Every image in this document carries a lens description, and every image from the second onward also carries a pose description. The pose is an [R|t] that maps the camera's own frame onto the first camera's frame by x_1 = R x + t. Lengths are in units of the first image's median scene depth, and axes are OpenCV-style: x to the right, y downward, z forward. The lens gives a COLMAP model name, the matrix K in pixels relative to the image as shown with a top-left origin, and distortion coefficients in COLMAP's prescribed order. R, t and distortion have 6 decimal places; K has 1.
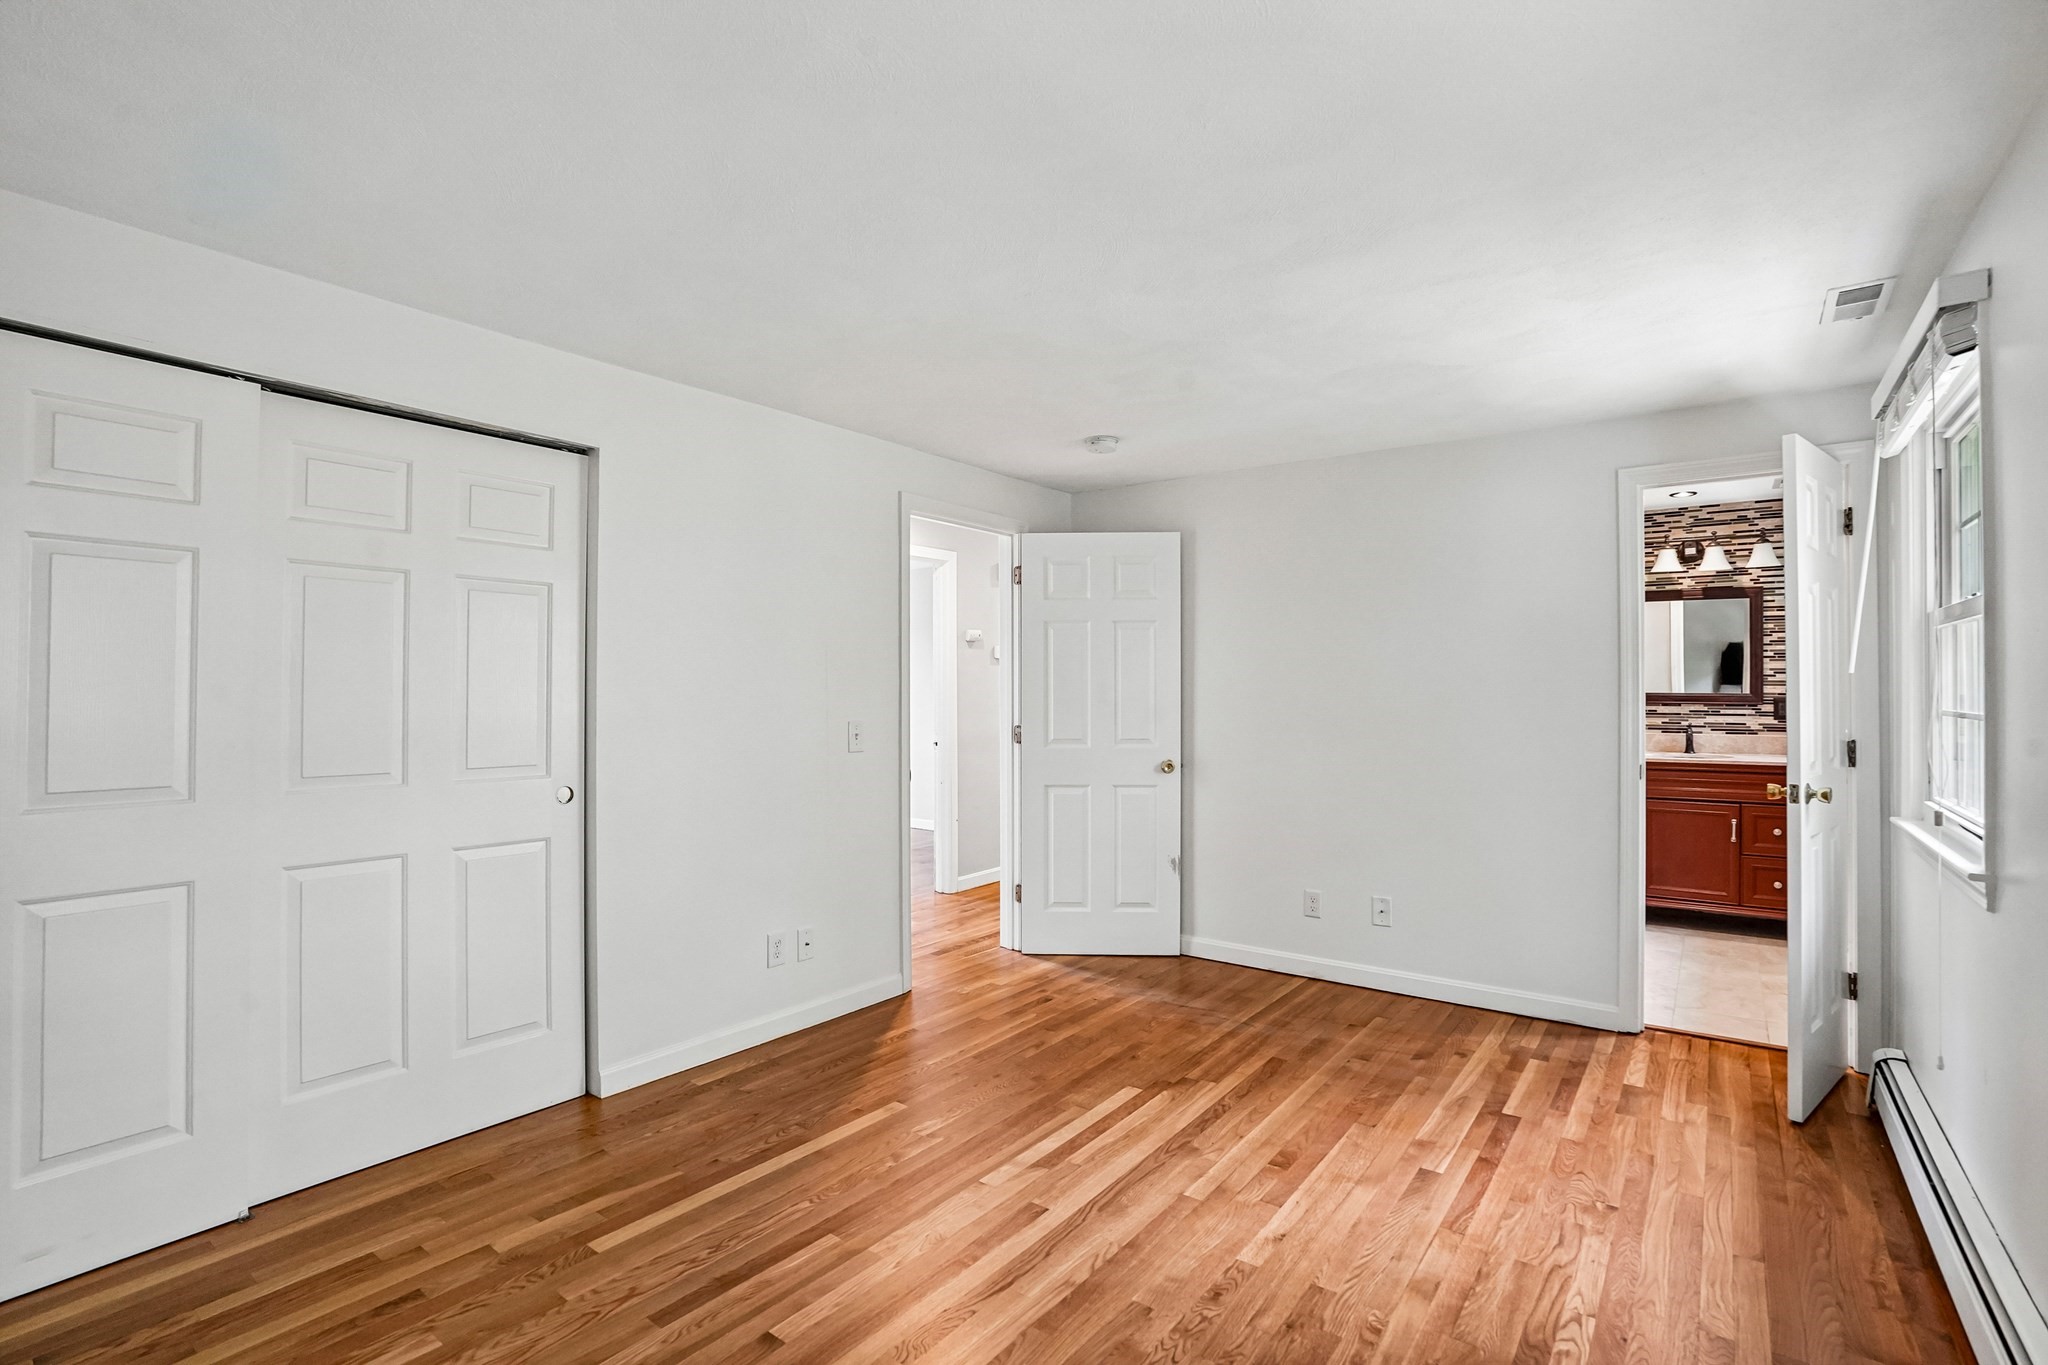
lens RADIAL K [[945.8, 0, 1024.0], [0, 945.8, 682.5], [0, 0, 1]] dist [-0.066711, 0.027862]
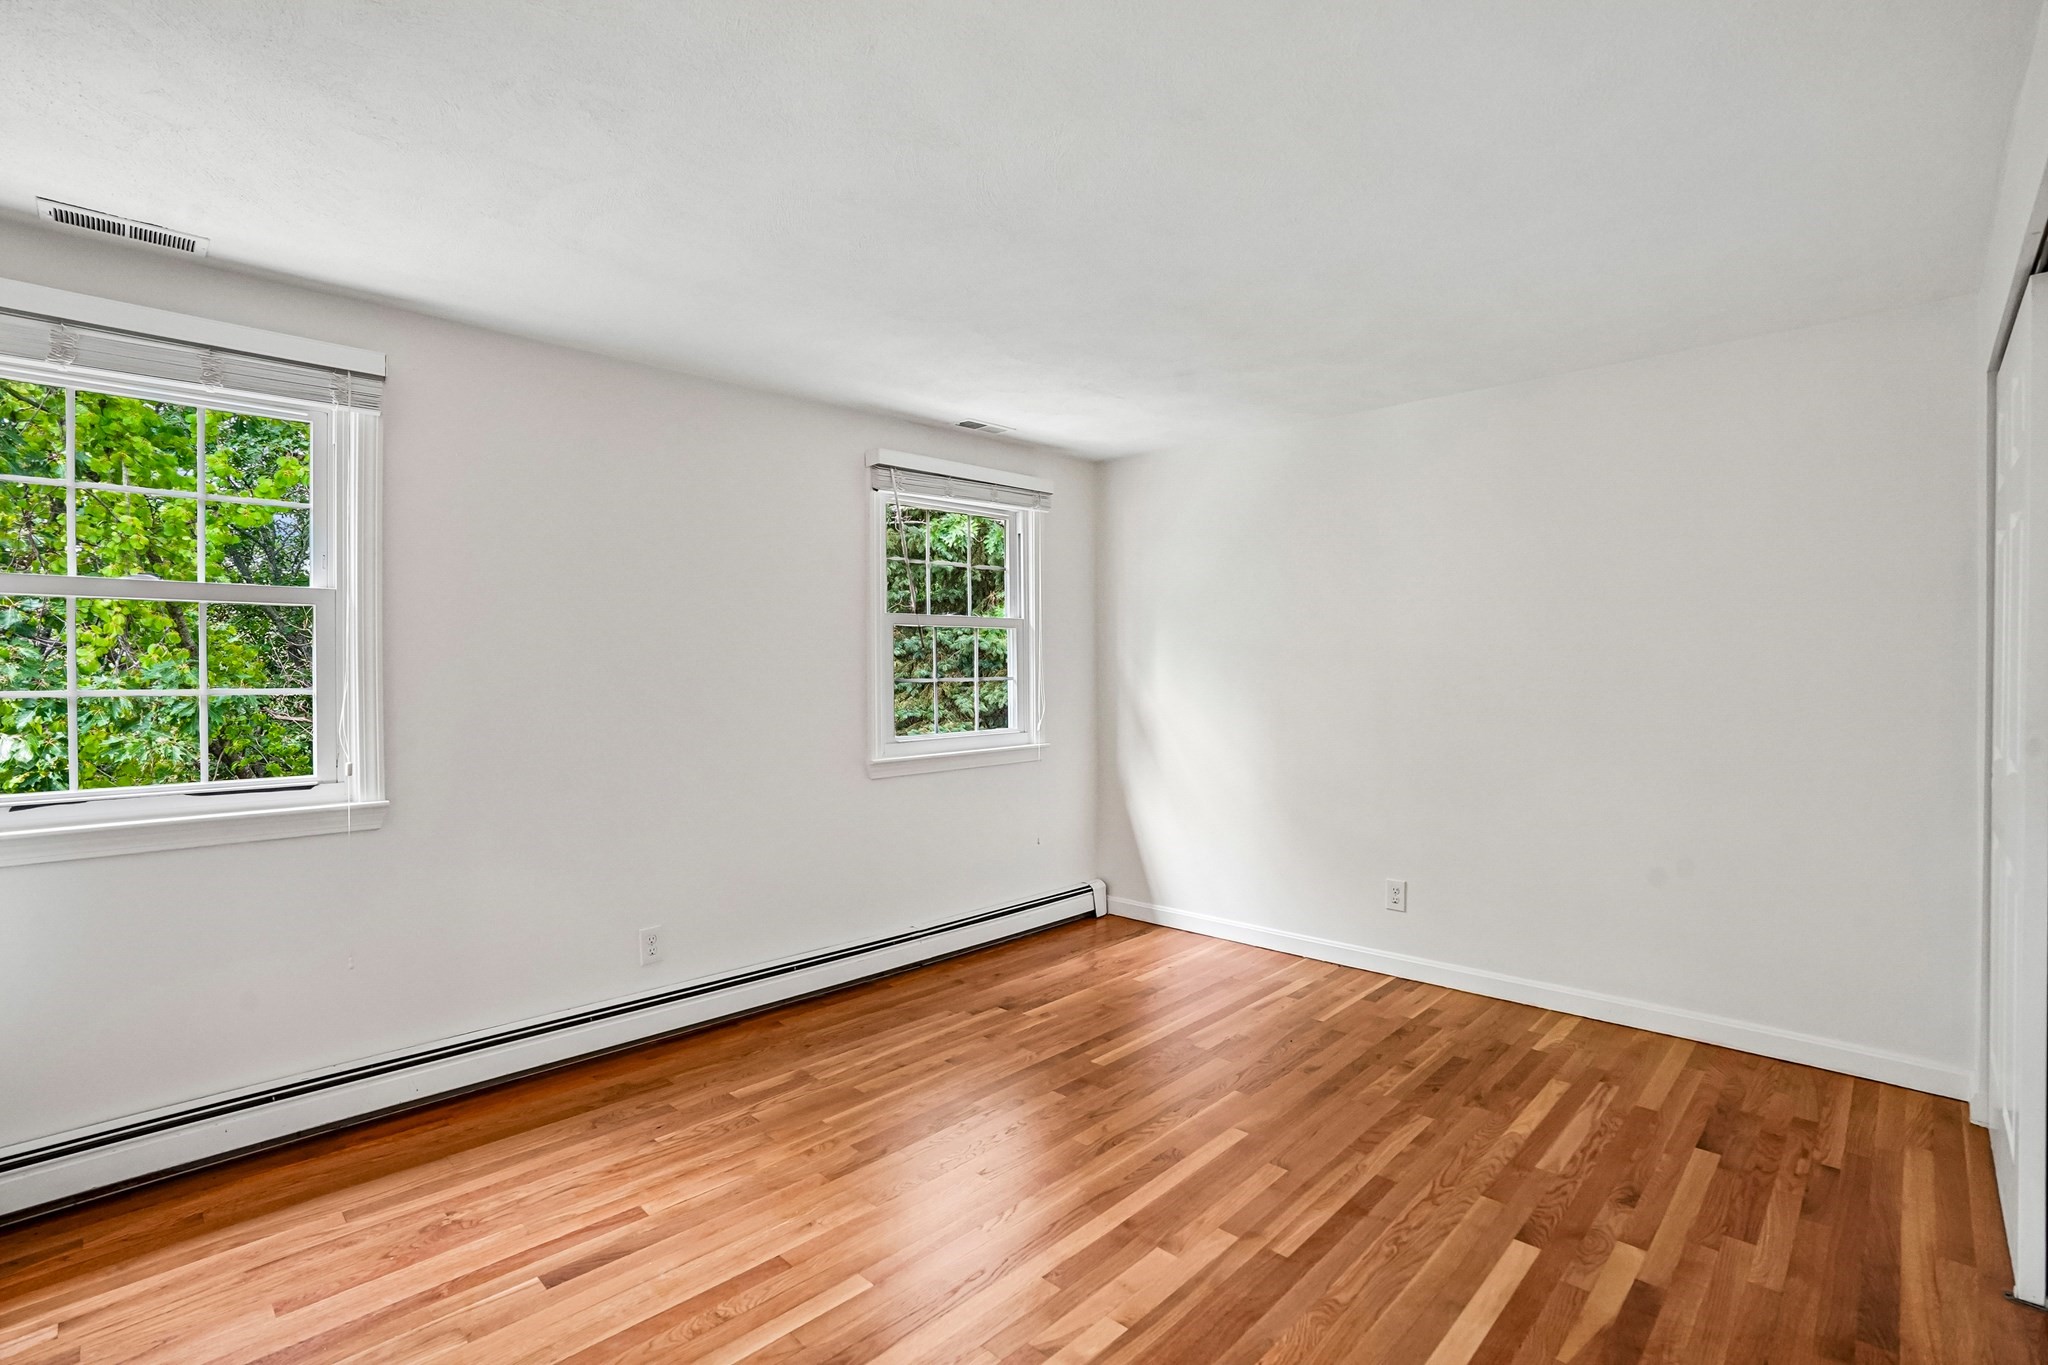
lens RADIAL K [[945.8, 0, 1024.0], [0, 945.8, 682.5], [0, 0, 1]] dist [-0.066711, 0.027862]
pose [[-0.991986, -0.003034, 0.126309, -0.064442], [-0.003419, 0.999990, -0.002829, 0.033169], [-0.126299, -0.003238, -0.991987, 1.938484]]
